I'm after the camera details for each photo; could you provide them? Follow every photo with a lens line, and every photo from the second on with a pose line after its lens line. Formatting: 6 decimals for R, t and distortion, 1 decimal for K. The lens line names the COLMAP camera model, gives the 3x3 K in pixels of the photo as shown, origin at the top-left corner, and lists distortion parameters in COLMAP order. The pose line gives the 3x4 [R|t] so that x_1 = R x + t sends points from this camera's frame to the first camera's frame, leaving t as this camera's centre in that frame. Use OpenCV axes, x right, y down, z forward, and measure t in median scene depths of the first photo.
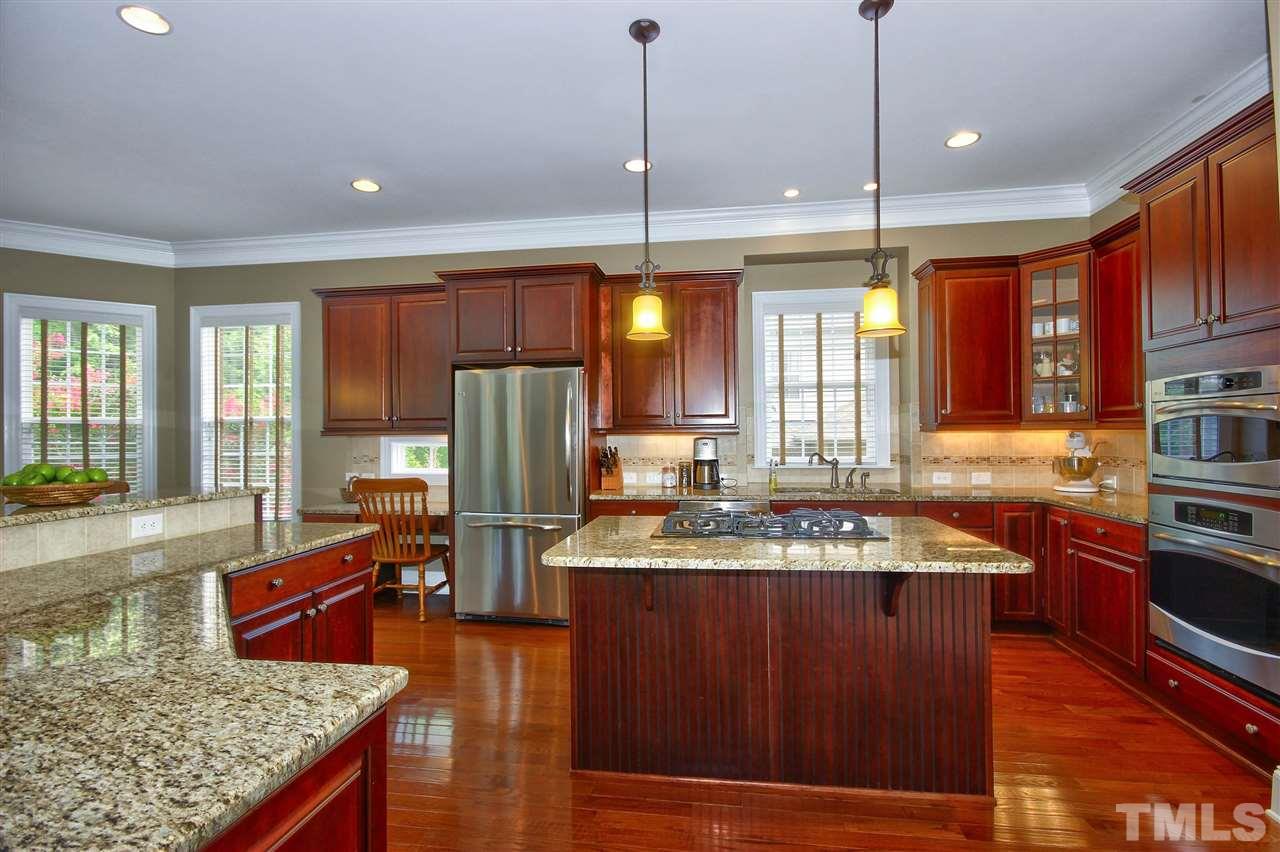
lens RADIAL K [[602.5, 0, 636.0], [0, 602.5, 424.7], [0, 0, 1]] dist [-0.003440, -0.000718]
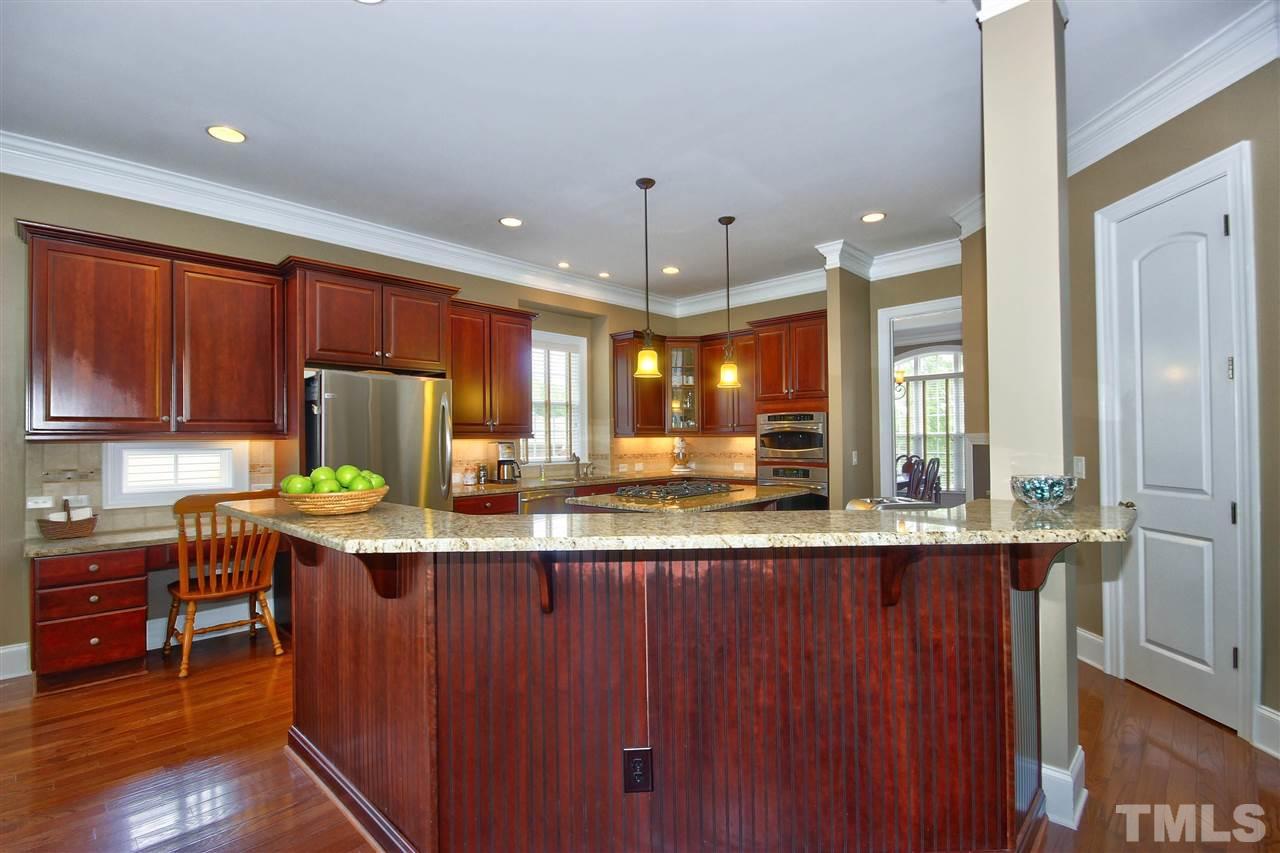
lens RADIAL K [[602.5, 0, 643.7], [0, 602.5, 431.3], [0, 0, 1]] dist [-0.003440, -0.000718]
pose [[0.558482, 0.012641, 0.829420, -0.754660], [-0.010221, 0.999913, -0.008356, 0.006046], [-0.829453, -0.003811, 0.558563, 0.070486]]
